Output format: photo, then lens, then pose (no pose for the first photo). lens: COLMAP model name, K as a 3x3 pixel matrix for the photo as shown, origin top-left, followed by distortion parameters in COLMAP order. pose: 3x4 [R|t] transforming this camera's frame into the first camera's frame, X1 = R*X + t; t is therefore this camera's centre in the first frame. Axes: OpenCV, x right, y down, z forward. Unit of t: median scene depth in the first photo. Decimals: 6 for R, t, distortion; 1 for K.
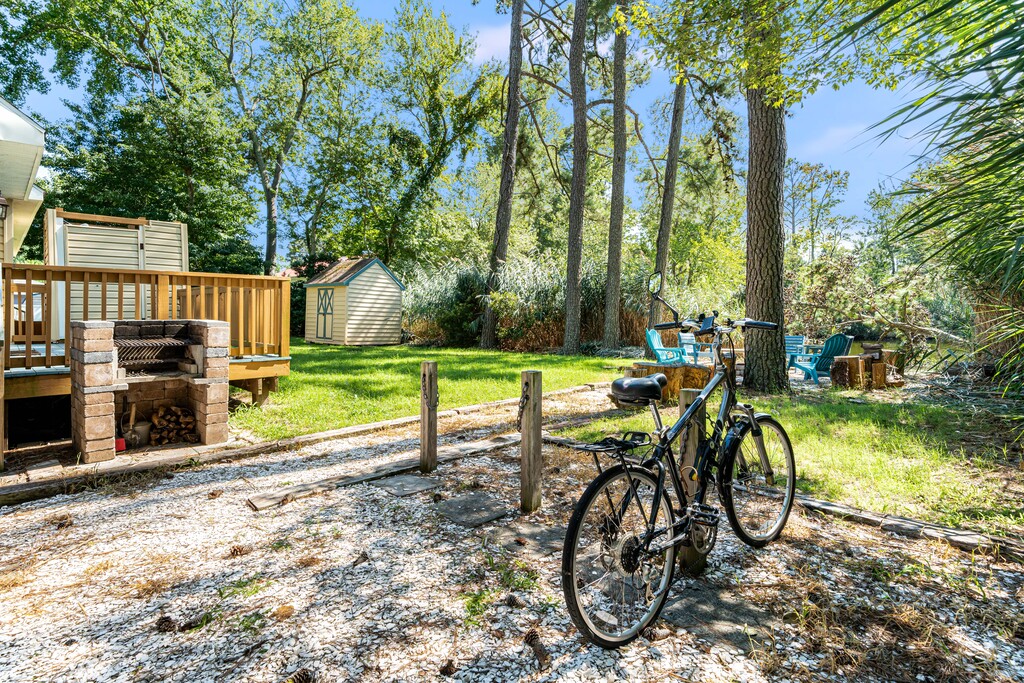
lens RADIAL K [[503.9, 0, 503.9], [0, 503.9, 321.6], [0, 0, 1]] dist [0.008922, 0.004368]
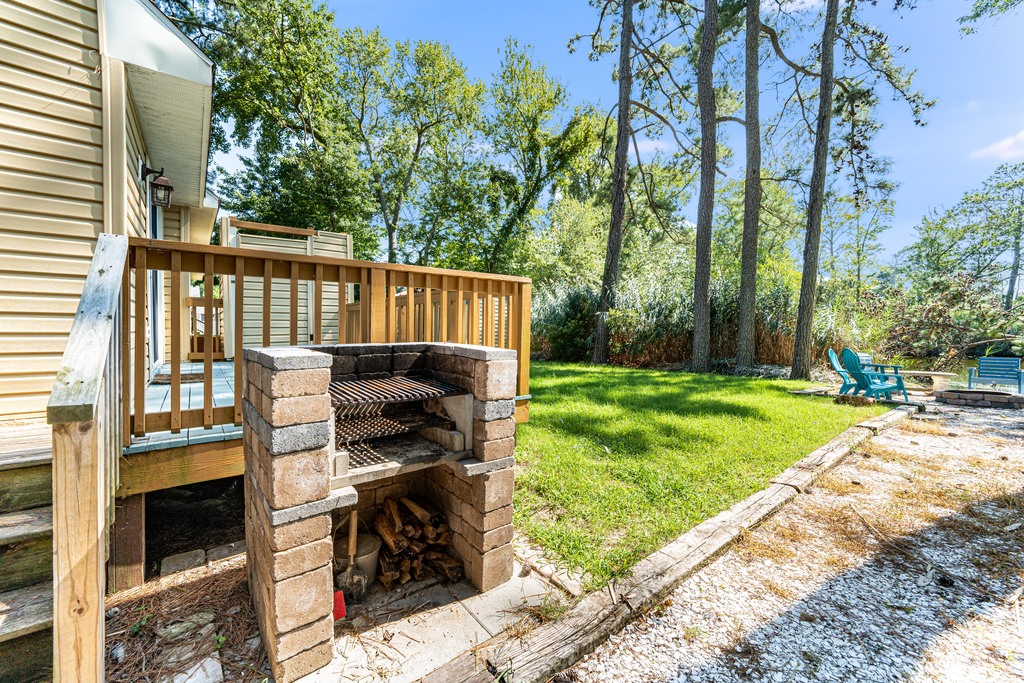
lens RADIAL K [[398.1, 0, 503.2], [0, 398.1, 337.4], [0, 0, 1]] dist [-0.015961, 0.001554]
pose [[0.992391, 0.005294, -0.123015, -0.100907], [-0.004669, 0.999975, 0.005366, -0.002723], [0.123040, -0.004751, 0.992390, 0.118230]]
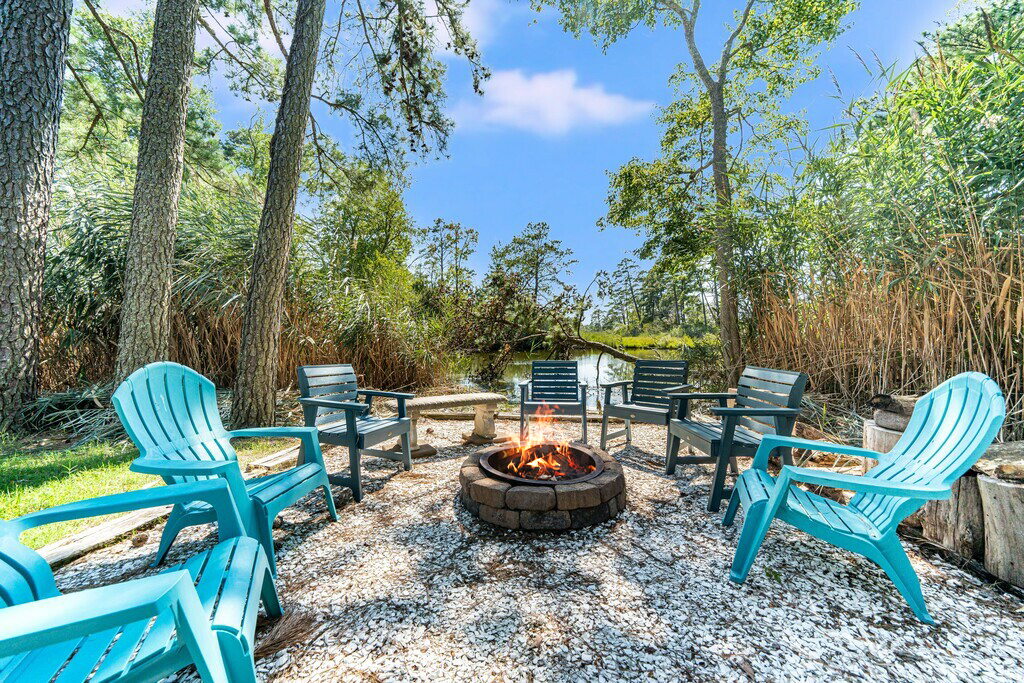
lens RADIAL K [[357.5, 0, 511.6], [0, 357.5, 337.4], [0, 0, 1]] dist [-0.005955, -0.000069]
pose [[0.741195, -0.006508, 0.671258, 0.150288], [0.008800, 0.999961, -0.000021, 0.003528], [-0.671232, 0.005922, 0.741223, 0.389987]]
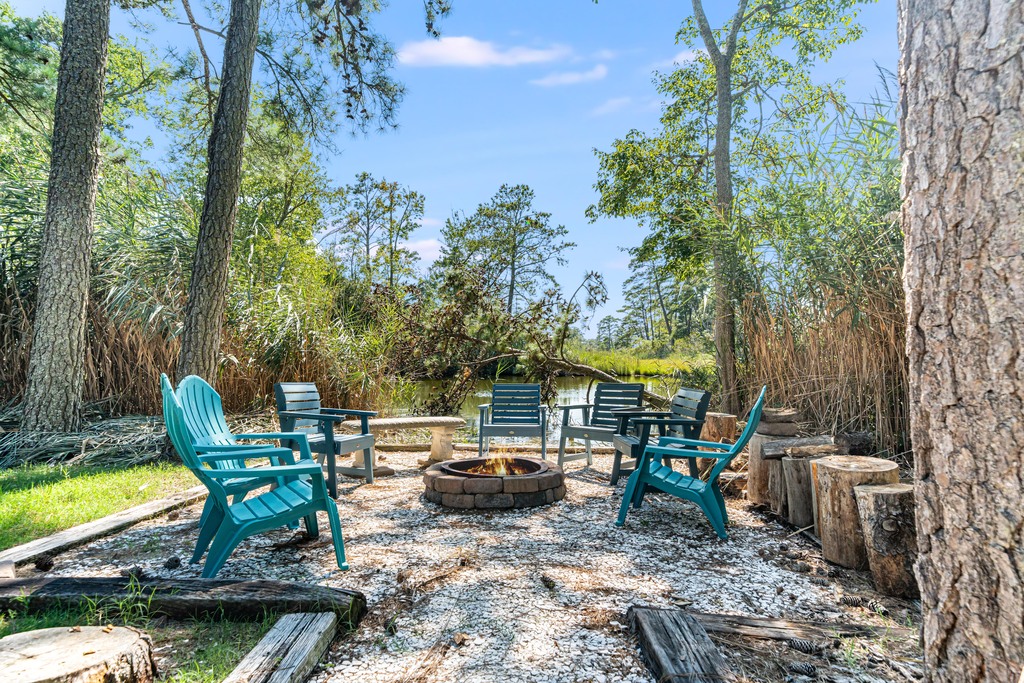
lens RADIAL K [[564.4, 0, 512.3], [0, 564.4, 340.5], [0, 0, 1]] dist [0.029404, -0.000256]
pose [[0.694022, 0.024945, 0.719521, 0.091544], [-0.004815, 0.999538, -0.030009, 0.002873], [-0.719938, 0.017362, 0.693822, 0.323715]]
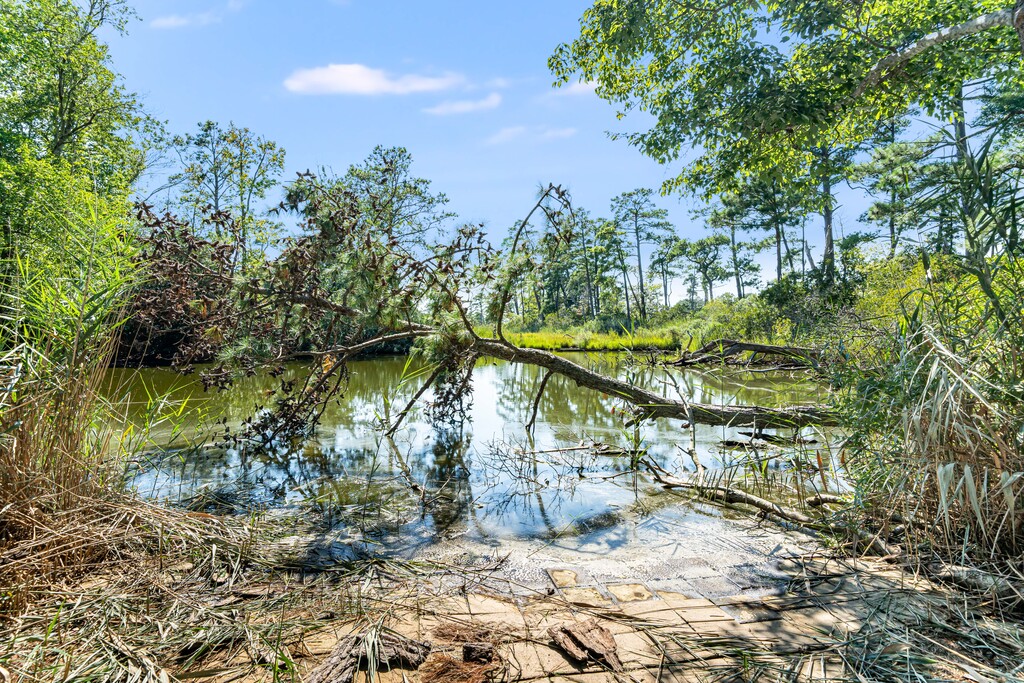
lens RADIAL K [[515.8, 0, 514.2], [0, 515.8, 341.0], [0, 0, 1]] dist [0.005767, 0.000773]
pose [[0.503757, -0.021402, 0.863580, 0.288922], [0.011590, 0.999771, 0.018016, -0.000045], [-0.863767, 0.000933, 0.503890, 0.530241]]
